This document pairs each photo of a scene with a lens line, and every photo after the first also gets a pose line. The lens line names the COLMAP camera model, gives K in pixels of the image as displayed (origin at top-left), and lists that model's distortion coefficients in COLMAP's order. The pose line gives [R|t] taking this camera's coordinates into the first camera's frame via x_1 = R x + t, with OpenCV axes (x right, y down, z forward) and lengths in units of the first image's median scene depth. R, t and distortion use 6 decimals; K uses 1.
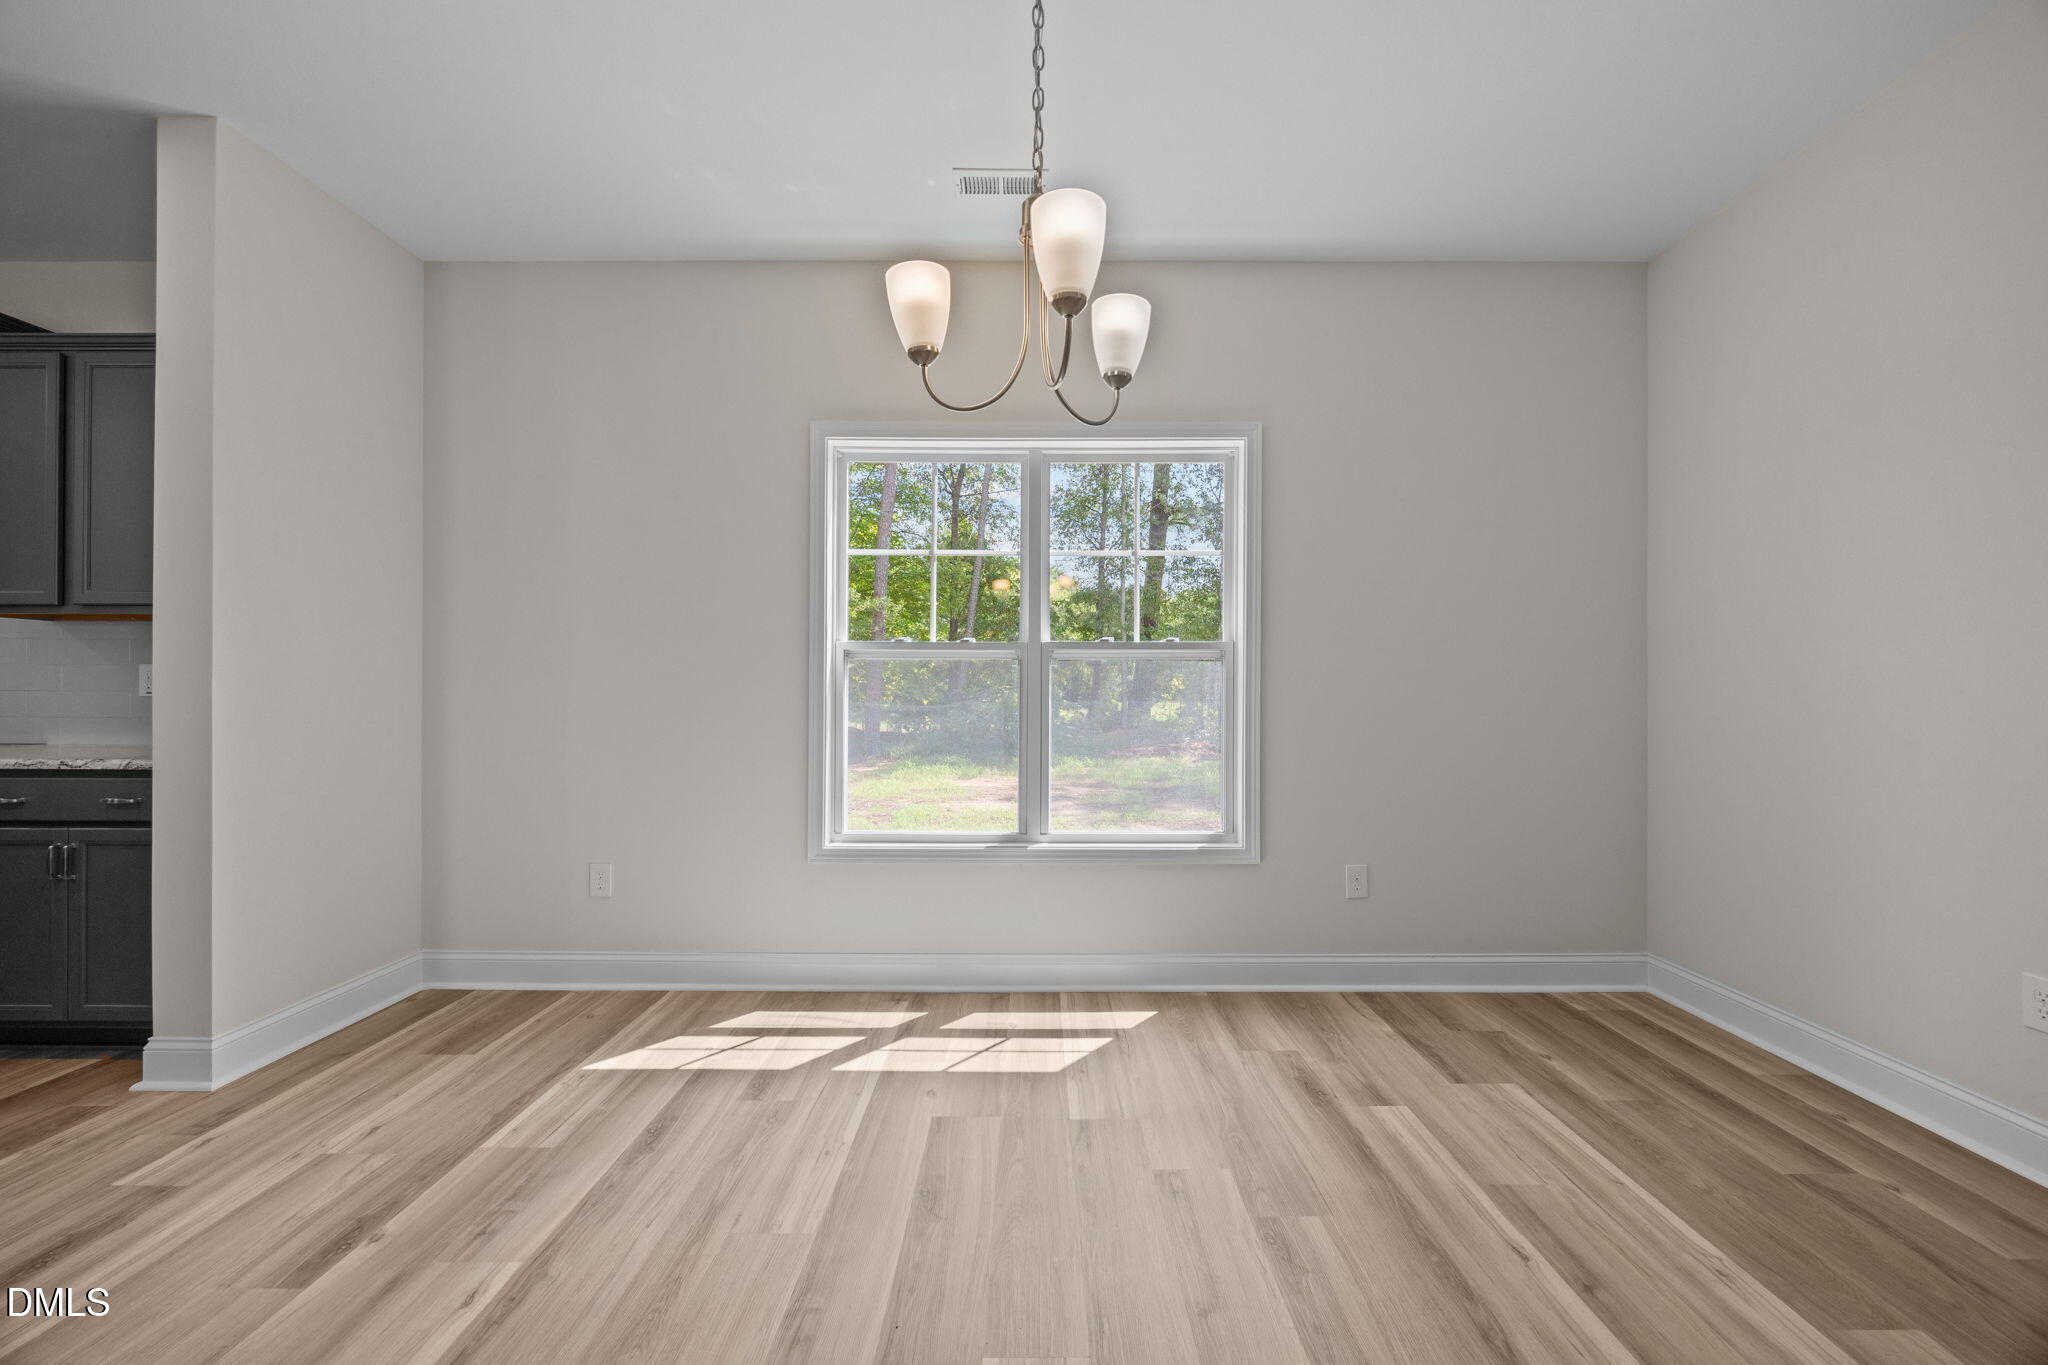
lens RADIAL K [[782.3, 0, 1034.7], [0, 782.3, 686.2], [0, 0, 1]] dist [-0.011590, 0.000956]
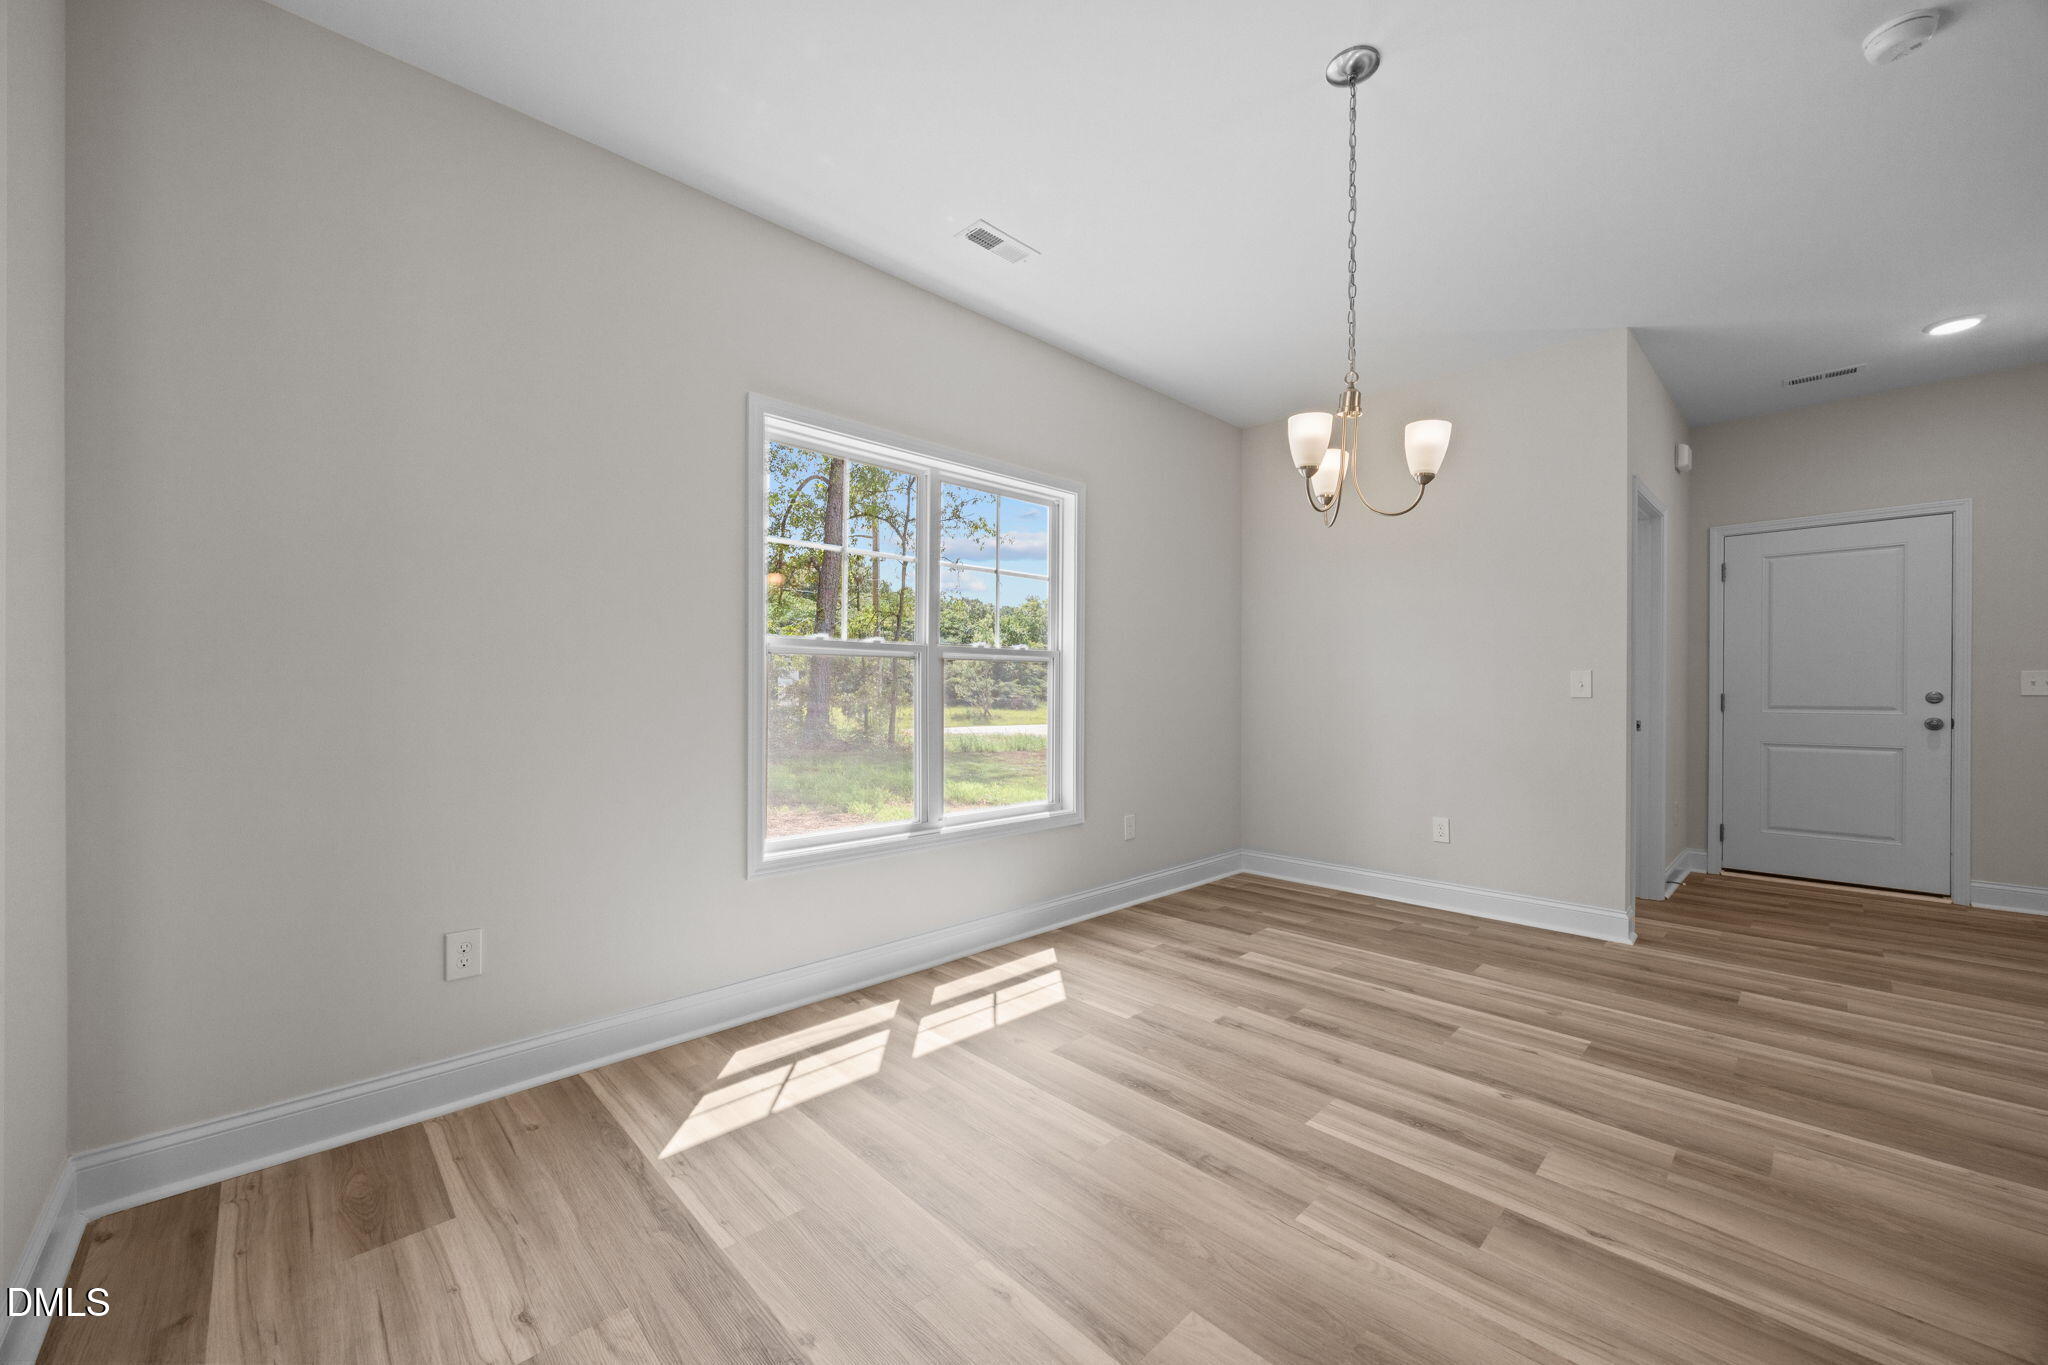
lens RADIAL K [[782.3, 0, 1021.9], [0, 782.3, 695.6], [0, 0, 1]] dist [-0.011590, 0.000956]
pose [[0.720061, -0.005088, 0.693892, -0.840978], [-0.001221, 0.999962, 0.008599, 0.003924], [-0.693909, -0.007040, 0.720028, 0.156410]]
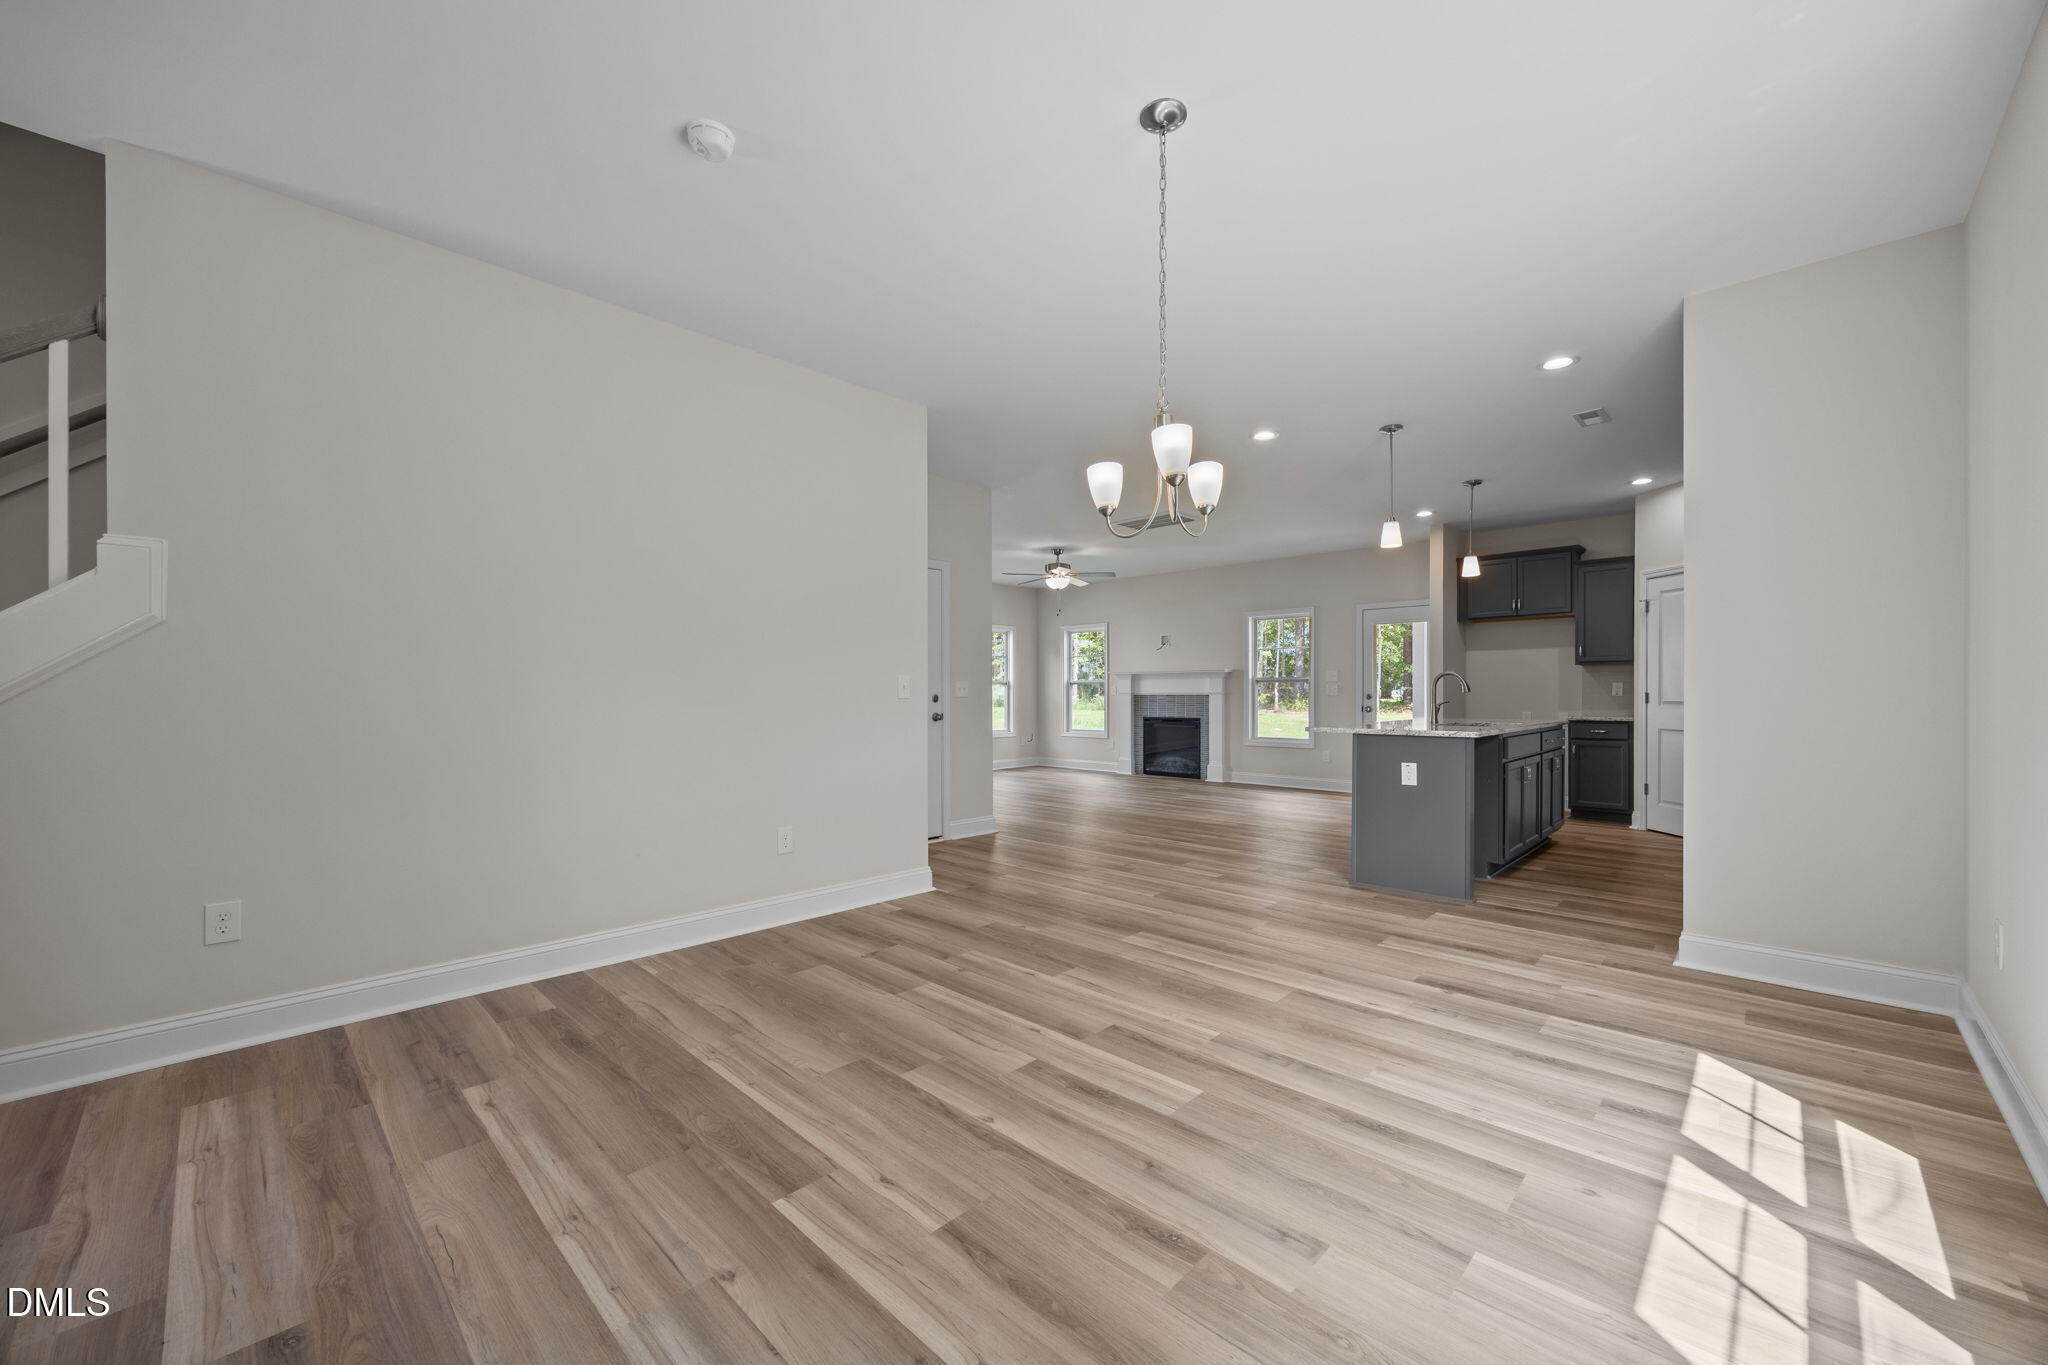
lens RADIAL K [[782.3, 0, 1017.7], [0, 782.3, 689.4], [0, 0, 1]] dist [-0.011590, 0.000956]
pose [[-0.700043, -0.000127, -0.714101, 0.773604], [0.005415, 0.999970, -0.005486, 0.003997], [0.714080, -0.007708, -0.700022, 1.038338]]
